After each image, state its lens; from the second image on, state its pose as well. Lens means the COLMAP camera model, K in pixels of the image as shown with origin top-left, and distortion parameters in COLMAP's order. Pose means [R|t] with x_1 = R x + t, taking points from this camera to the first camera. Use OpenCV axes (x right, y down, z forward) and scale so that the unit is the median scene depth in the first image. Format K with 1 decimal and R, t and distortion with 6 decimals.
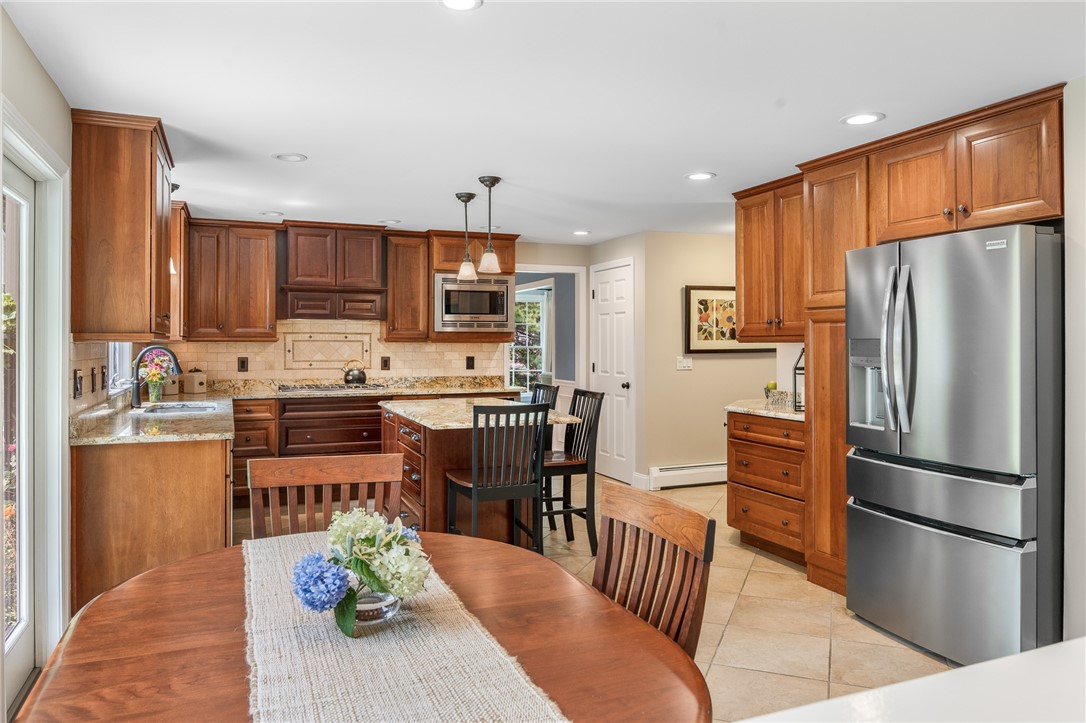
lens RADIAL K [[743.7, 0, 544.4], [0, 743.7, 340.7], [0, 0, 1]] dist [0.000691, 0.000947]
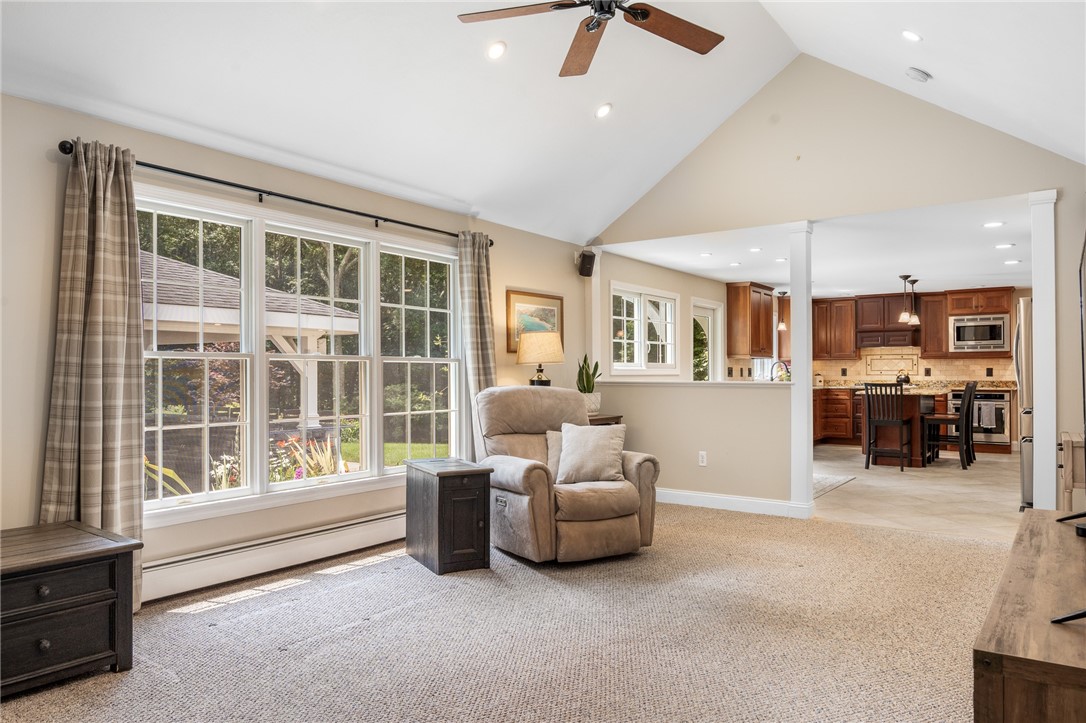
lens RADIAL K [[737.0, 0, 546.8], [0, 737.0, 363.6], [0, 0, 1]] dist [-0.002808, -0.001631]
pose [[0.530177, -0.012853, -0.847790, 0.760508], [0.006305, 0.999917, -0.011217, 0.025585], [0.847864, 0.000602, 0.530214, -0.616507]]
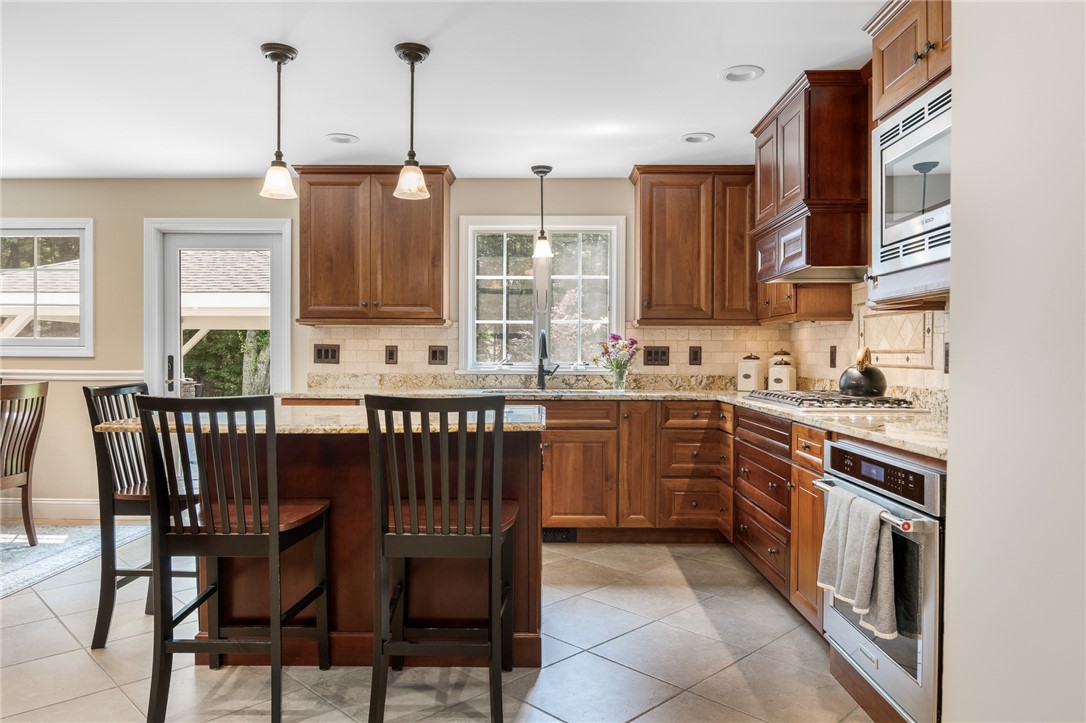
lens RADIAL K [[737.0, 0, 546.8], [0, 737.0, 363.6], [0, 0, 1]] dist [-0.002808, -0.001631]
pose [[-0.401962, 0.007995, -0.915621, 0.288026], [-0.001723, 0.999954, 0.009488, 0.031030], [0.915655, 0.005392, -0.401930, 1.009811]]
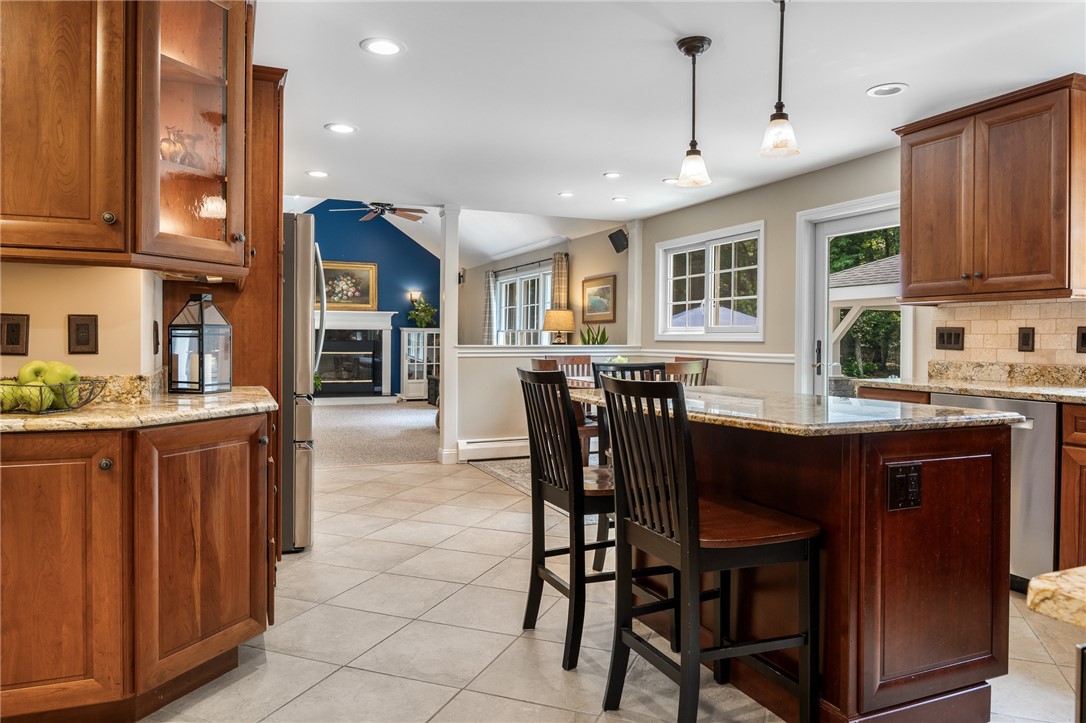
lens RADIAL K [[743.7, 0, 544.4], [0, 743.7, 340.7], [0, 0, 1]] dist [0.000691, 0.000947]
pose [[-0.999978, -0.005663, -0.003346, 0.040593], [-0.005660, 0.999983, -0.001002, 0.033338], [0.003352, -0.000983, -0.999994, 1.144941]]
